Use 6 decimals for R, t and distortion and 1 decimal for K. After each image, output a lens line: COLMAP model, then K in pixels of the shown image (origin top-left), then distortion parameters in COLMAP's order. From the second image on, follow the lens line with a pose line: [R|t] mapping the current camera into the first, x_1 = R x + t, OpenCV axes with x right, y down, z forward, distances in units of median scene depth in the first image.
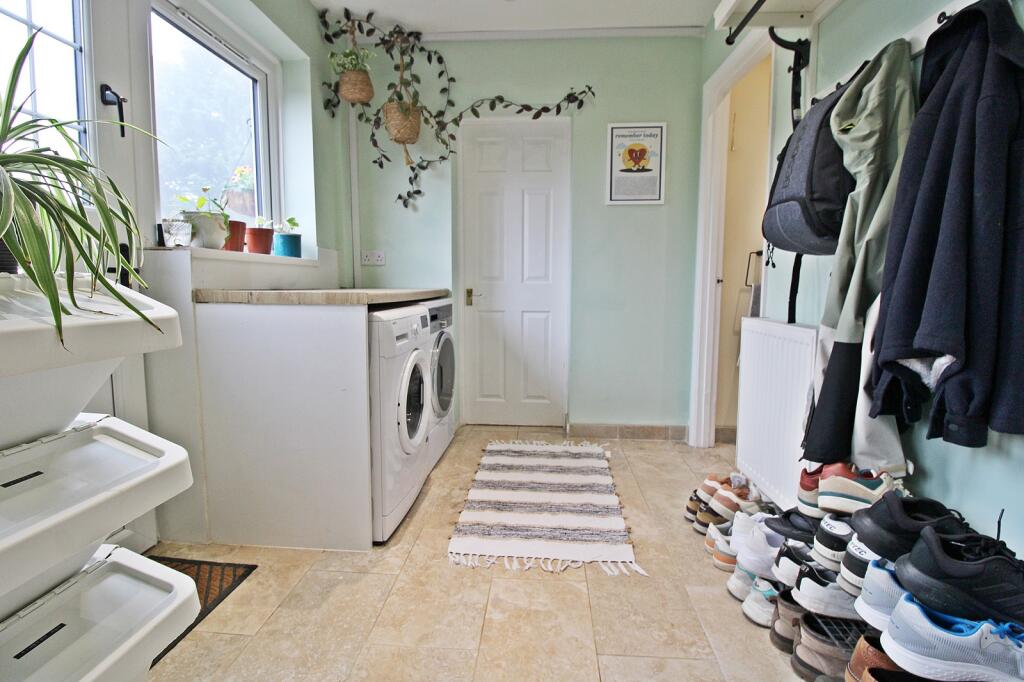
lens RADIAL K [[483.9, 0, 512.3], [0, 483.9, 325.9], [0, 0, 1]] dist [-0.012474, -0.000350]
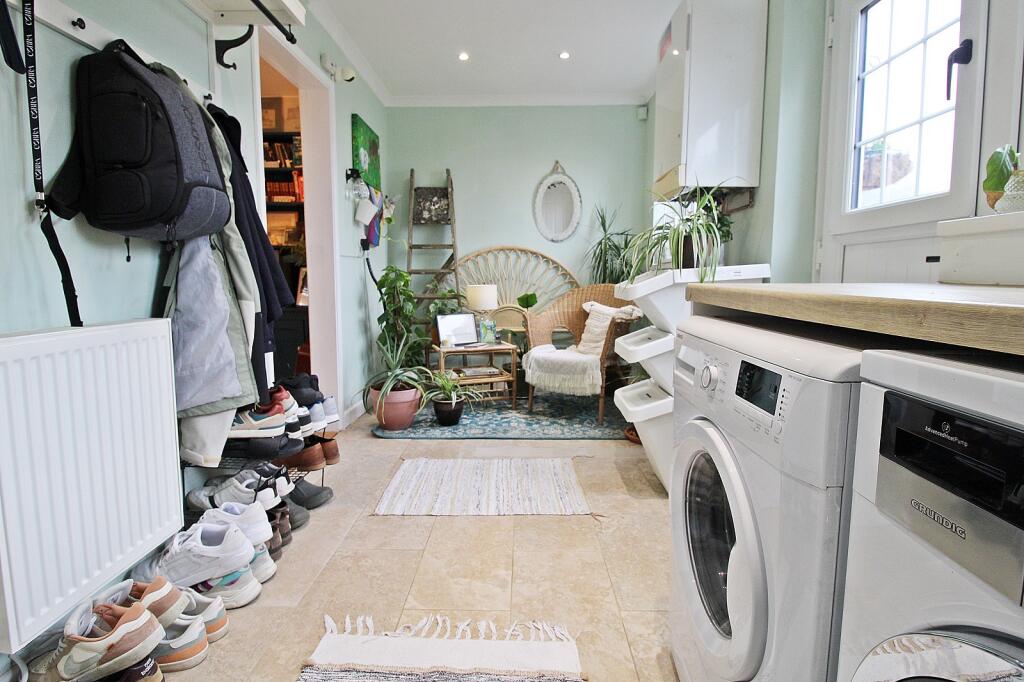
lens RADIAL K [[483.9, 0, 512.3], [0, 483.9, 325.9], [0, 0, 1]] dist [-0.012474, -0.000350]
pose [[-0.999181, -0.000259, -0.040466, -0.011019], [-0.007592, 0.983426, 0.181152, -0.139751], [0.039749, 0.181311, -0.982622, 1.789129]]
